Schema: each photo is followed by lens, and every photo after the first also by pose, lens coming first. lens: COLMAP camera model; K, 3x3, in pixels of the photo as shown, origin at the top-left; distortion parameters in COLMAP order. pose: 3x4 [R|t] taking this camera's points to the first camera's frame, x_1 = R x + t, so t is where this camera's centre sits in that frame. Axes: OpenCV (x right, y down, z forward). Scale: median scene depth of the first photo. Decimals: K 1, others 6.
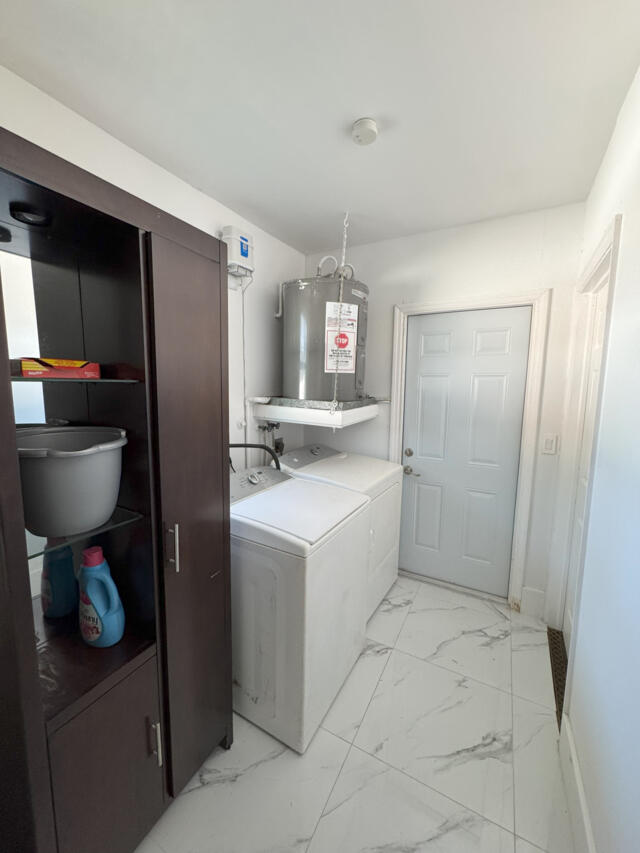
lens RADIAL K [[338.2, 0, 320.0], [0, 338.2, 426.5], [0, 0, 1]] dist [-0.000616, -0.000093]
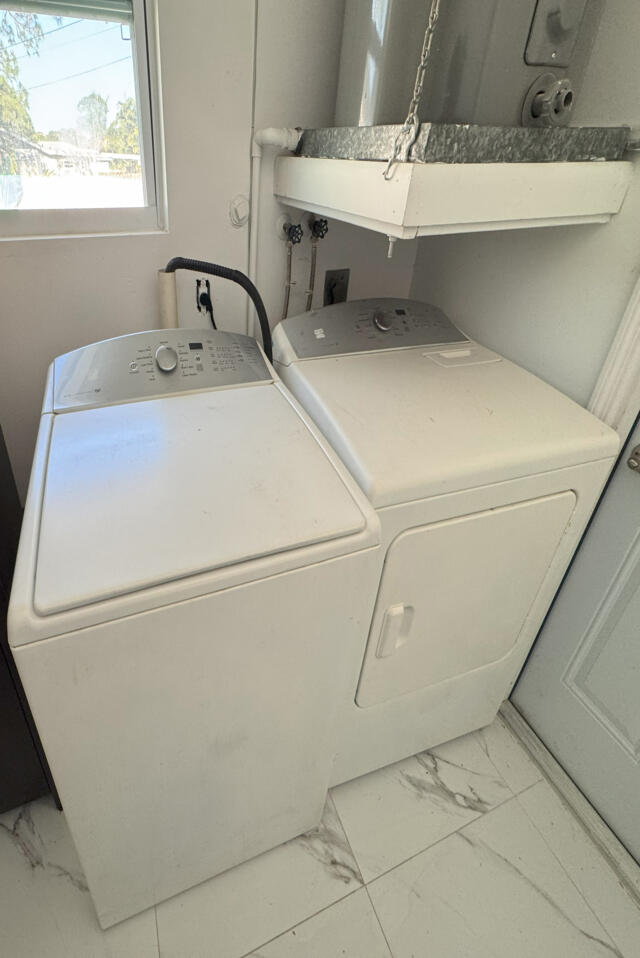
lens RADIAL K [[507.4, 0, 317.4], [0, 507.4, 490.0], [0, 0, 1]] dist [0.004107, 0.000442]
pose [[0.832789, 0.334516, -0.441092, 0.225508], [-0.130769, 0.893106, 0.430421, 0.016455], [0.537924, -0.300768, 0.787512, 0.537769]]
